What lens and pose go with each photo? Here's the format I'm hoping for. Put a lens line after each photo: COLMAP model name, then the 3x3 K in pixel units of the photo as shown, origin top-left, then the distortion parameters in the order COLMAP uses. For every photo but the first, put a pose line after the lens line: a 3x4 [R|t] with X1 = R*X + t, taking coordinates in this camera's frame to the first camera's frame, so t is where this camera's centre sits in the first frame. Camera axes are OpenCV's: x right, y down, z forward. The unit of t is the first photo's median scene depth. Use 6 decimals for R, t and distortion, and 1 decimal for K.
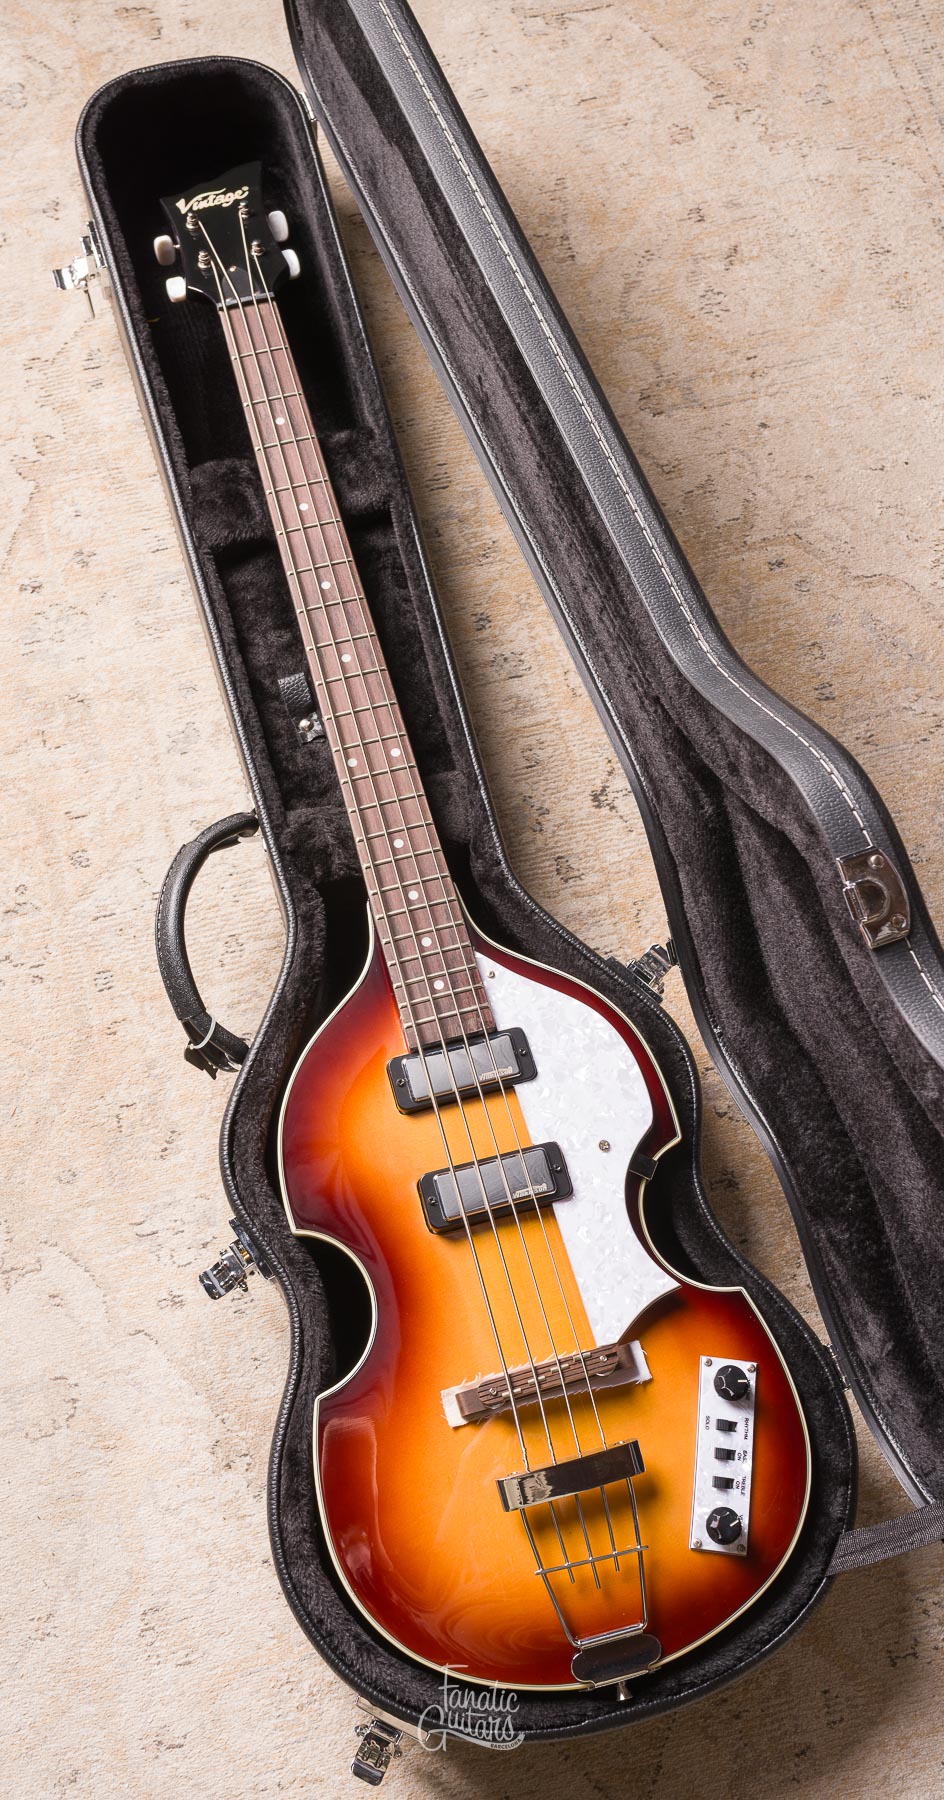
lens RADIAL K [[1875.9, 0, 426.4], [0, 1875.9, 893.8], [0, 0, 1]] dist [0.004315, -0.018361]
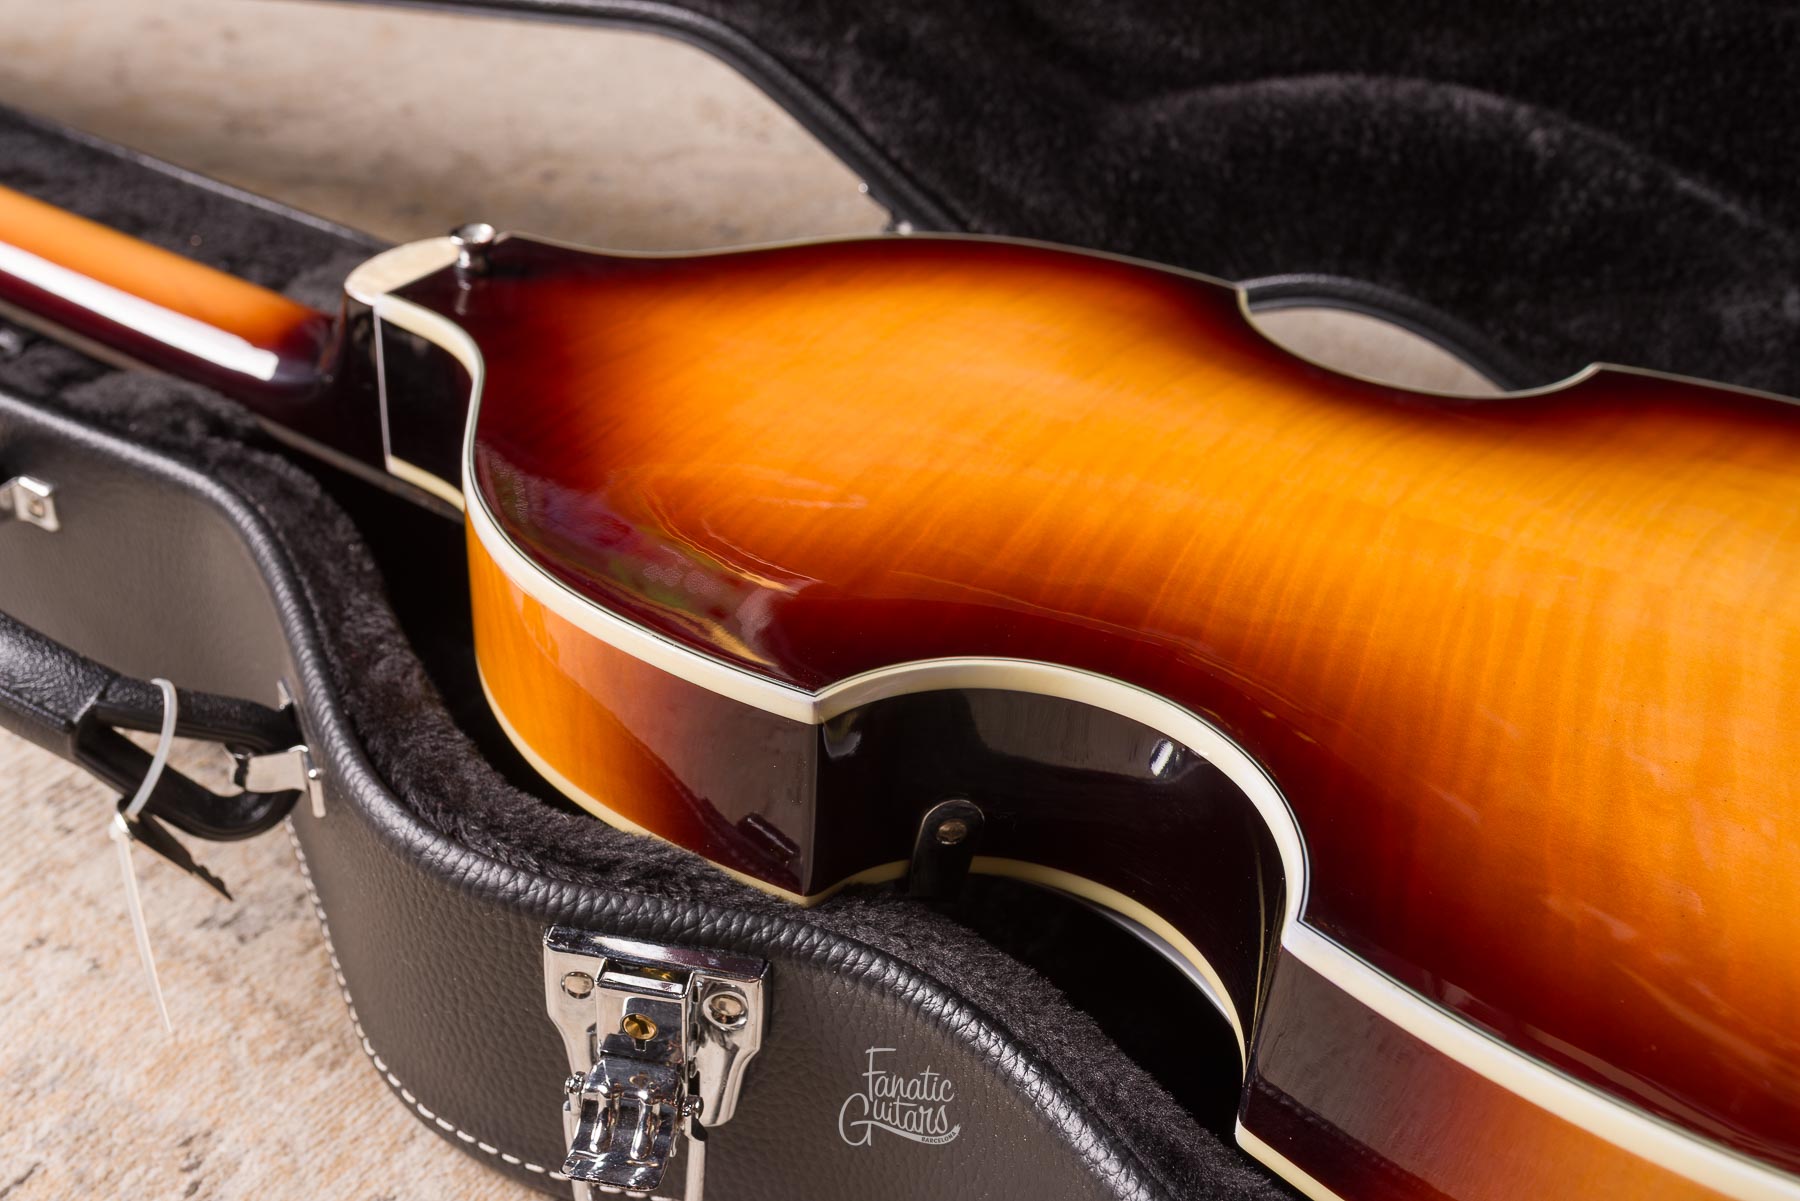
lens RADIAL K [[1784.8, 0, 898.2], [0, 1784.8, 604.7], [0, 0, 1]] dist [-0.000501, 0.003926]
pose [[0.688537, -0.365778, 0.626198, -0.202280], [0.649319, 0.695484, -0.307710, 0.230014], [-0.322957, 0.618472, 0.716373, 0.619029]]
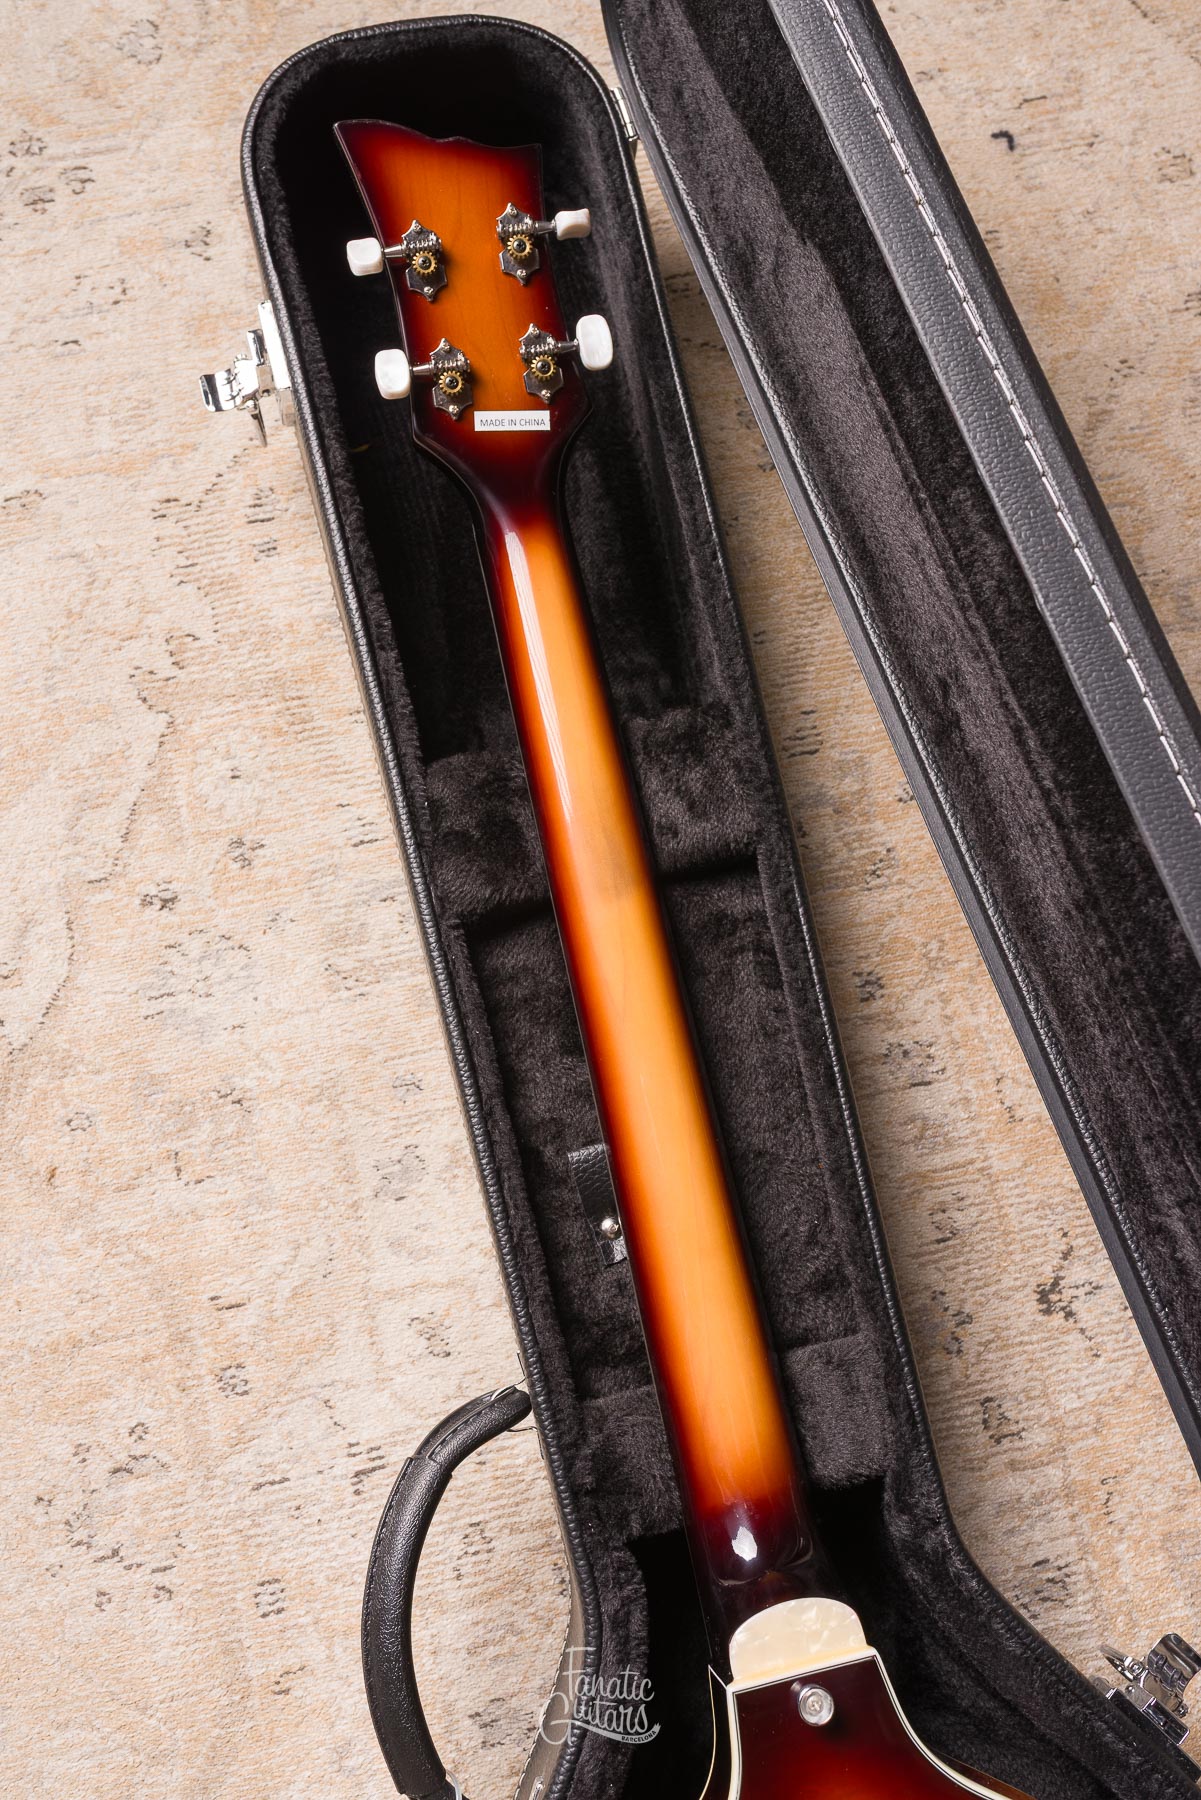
lens RADIAL K [[1728.2, 0, 599.6], [0, 1728.2, 904.3], [0, 0, 1]] dist [0.001428, -0.010500]
pose [[0.998491, 0.037480, 0.040150, -0.090553], [-0.042447, 0.990471, 0.131015, -0.256395], [-0.034857, -0.132521, 0.990567, 0.439746]]
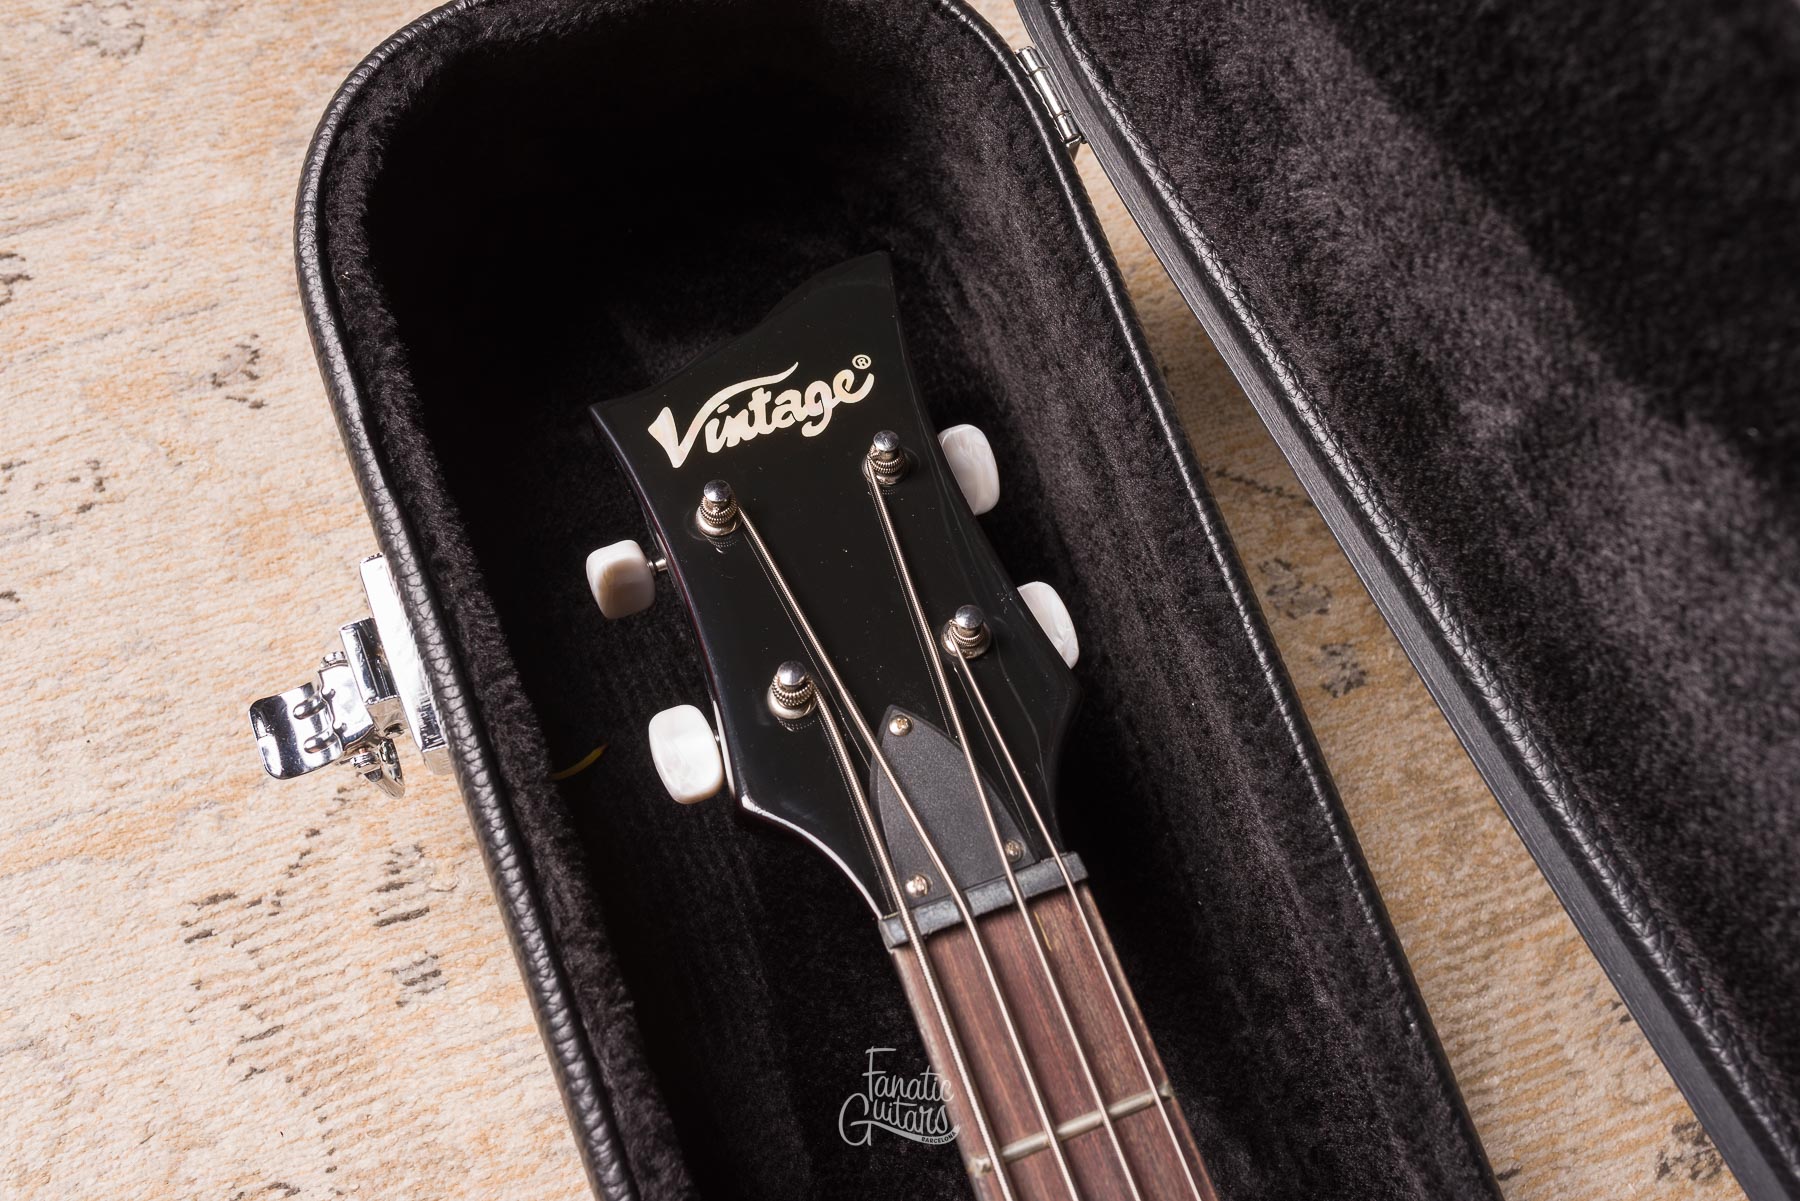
lens RADIAL K [[1765.1, 0, 900.0], [0, 1765.1, 600.5], [0, 0, 1]] dist [-0.000304, -0.001671]
pose [[0.991203, -0.064765, 0.115425, -0.137516], [0.059542, 0.997064, 0.048143, -0.378540], [-0.118204, -0.040847, 0.992149, 0.760440]]
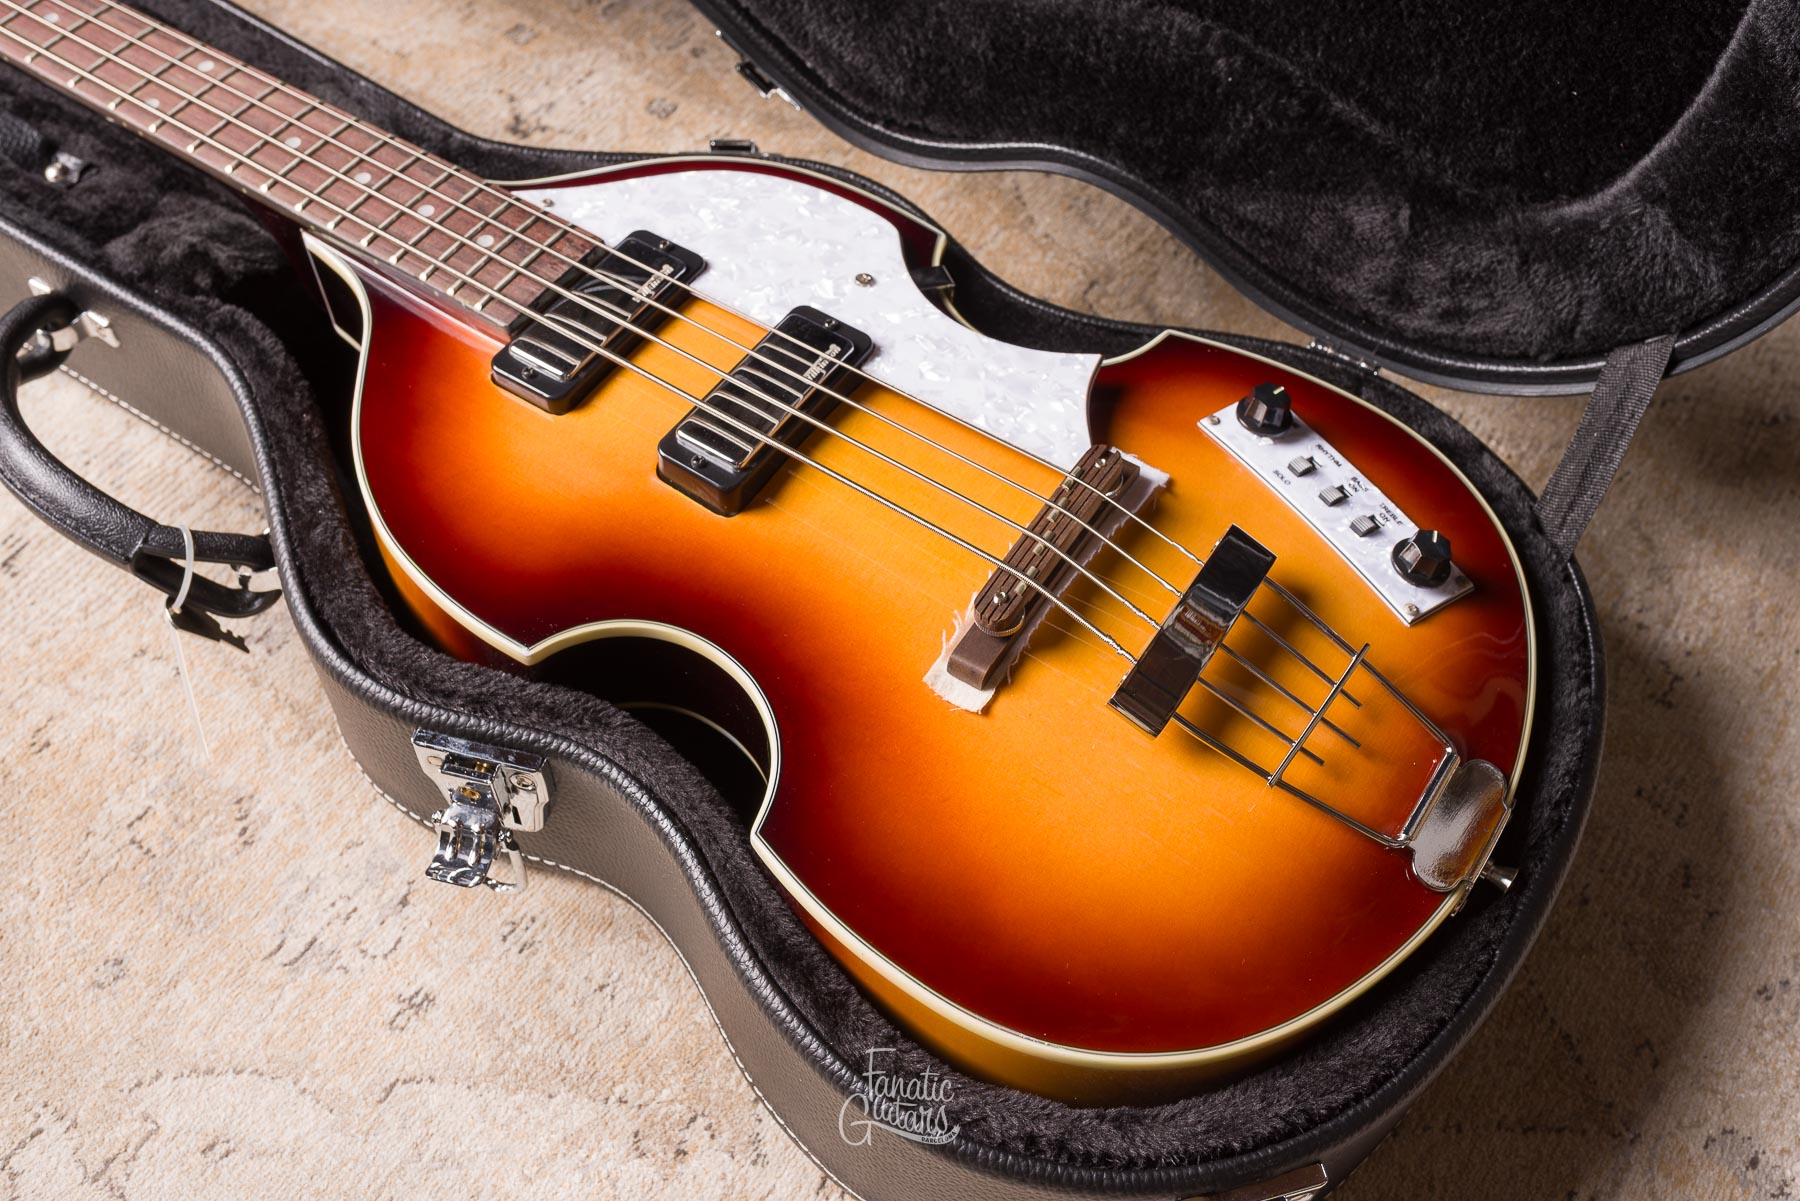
lens RADIAL K [[1743.6, 0, 900.0], [0, 1743.6, 600.5], [0, 0, 1]] dist [-0.002805, 0.005650]
pose [[0.750304, -0.534590, 0.388918, -0.148415], [0.608460, 0.788457, -0.090069, 0.233113], [-0.258495, 0.304220, 0.916859, 0.424361]]
